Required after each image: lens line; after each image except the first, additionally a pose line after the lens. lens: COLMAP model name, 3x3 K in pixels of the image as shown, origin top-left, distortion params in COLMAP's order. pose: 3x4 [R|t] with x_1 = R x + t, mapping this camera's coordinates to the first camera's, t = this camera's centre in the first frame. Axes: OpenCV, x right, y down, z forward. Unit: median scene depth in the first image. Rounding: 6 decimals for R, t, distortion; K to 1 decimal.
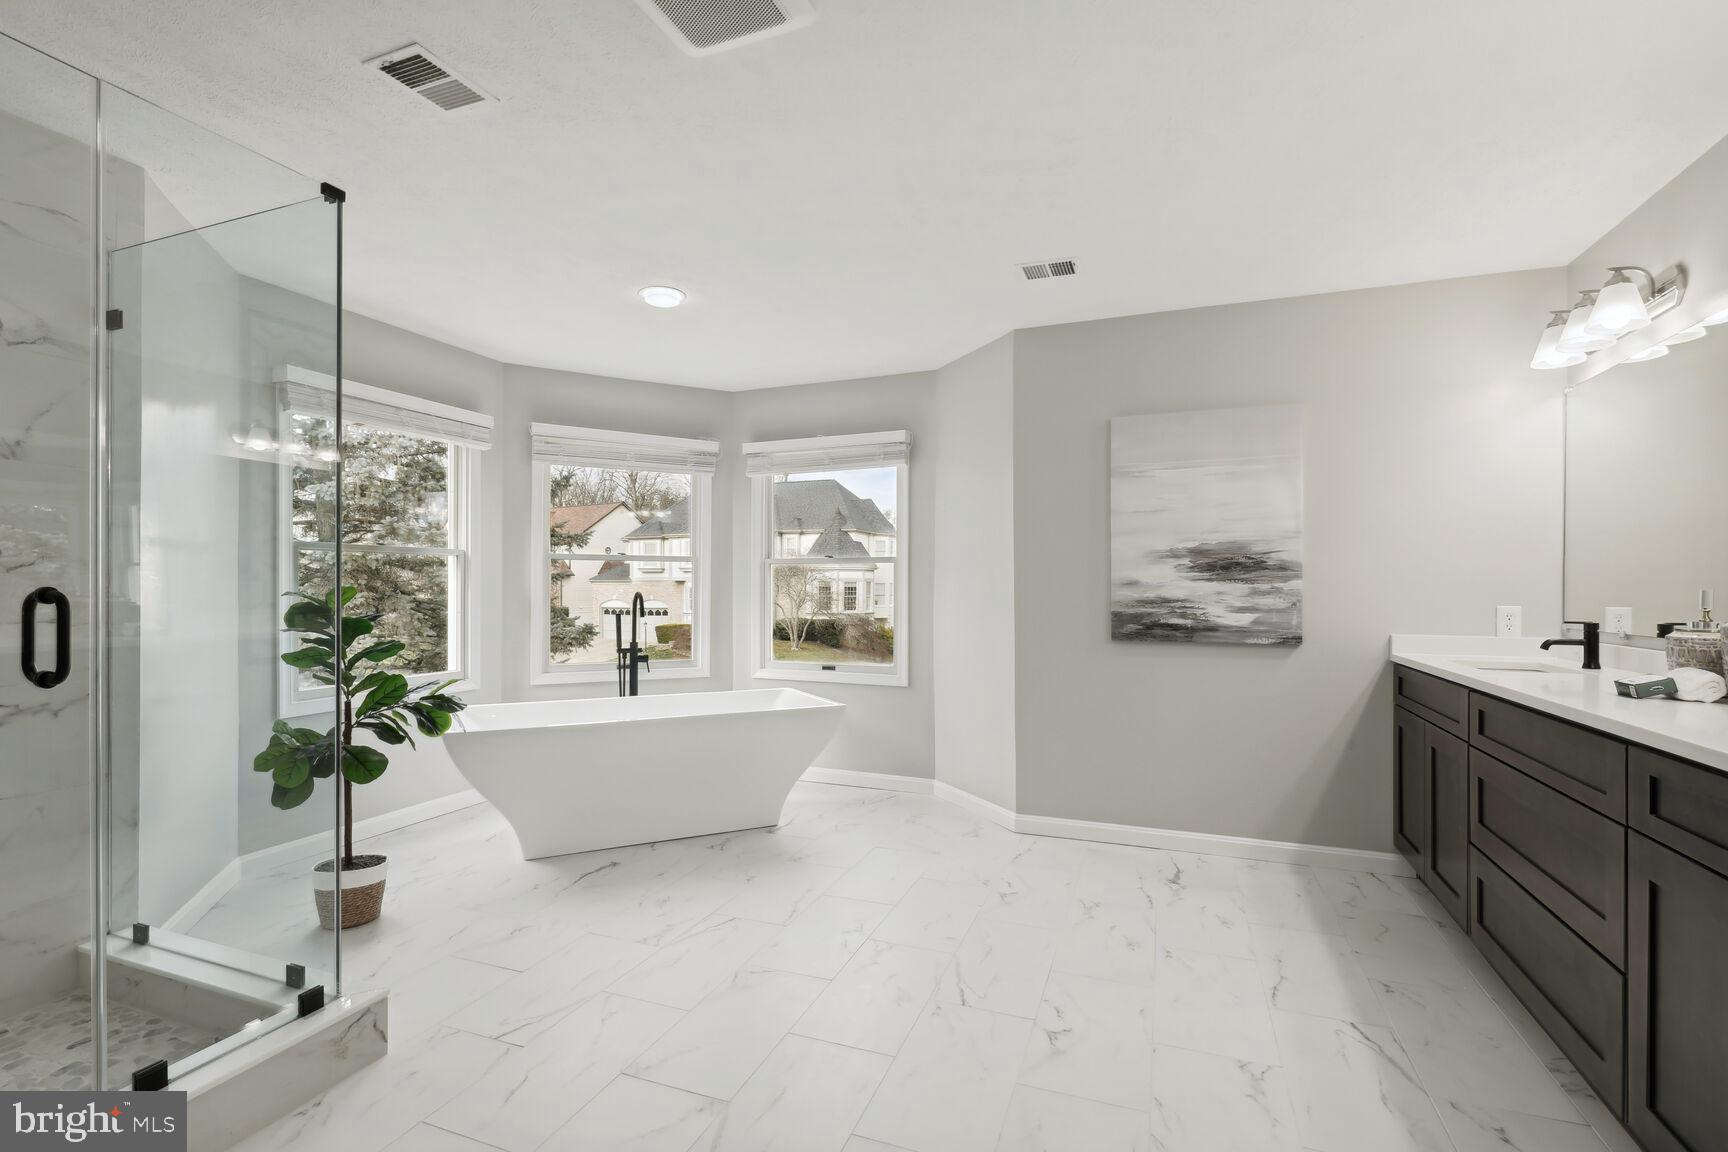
lens RADIAL K [[794.2, 0, 862.7], [0, 794.2, 583.0], [0, 0, 1]] dist [0.002674, -0.000271]
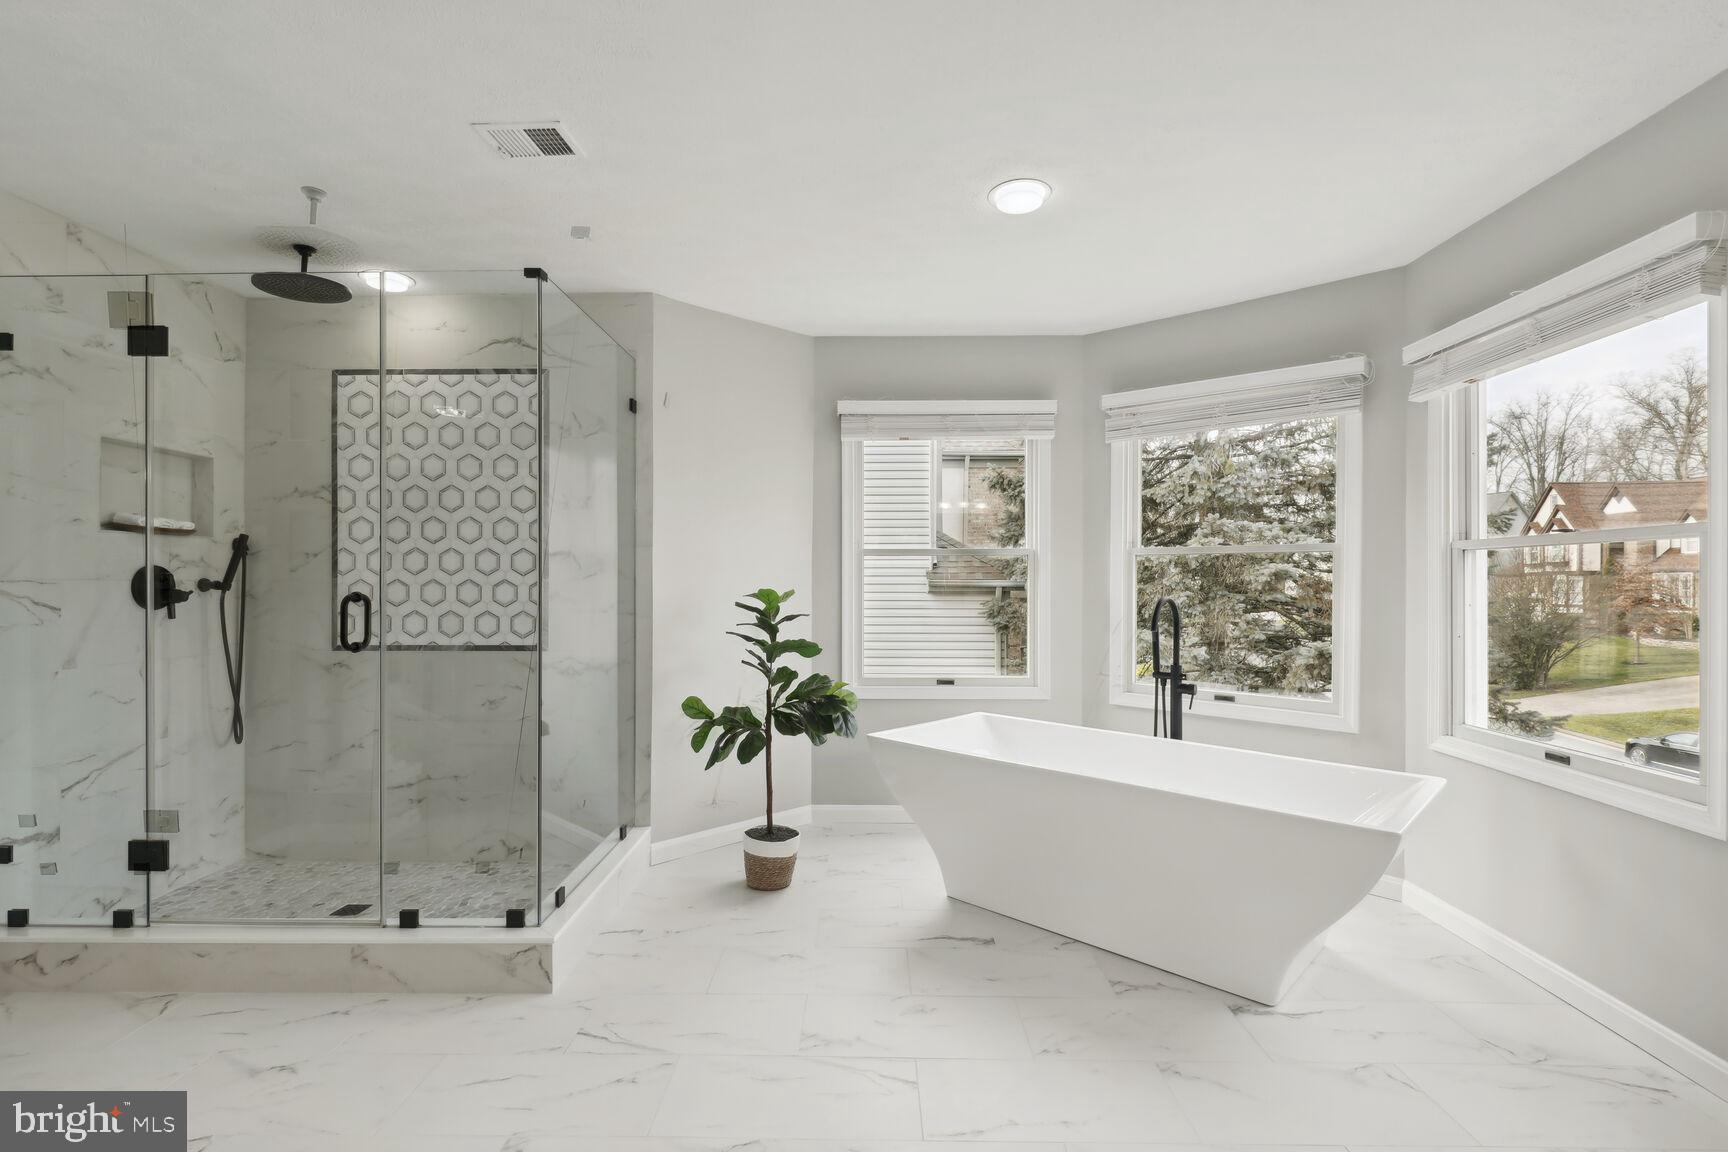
lens RADIAL K [[794.2, 0, 862.7], [0, 794.2, 583.0], [0, 0, 1]] dist [0.002674, -0.000271]
pose [[0.344551, -0.001987, -0.938766, 0.347950], [0.004892, 0.999988, -0.000321, -0.003020], [0.938755, -0.004482, 0.344556, 0.550247]]
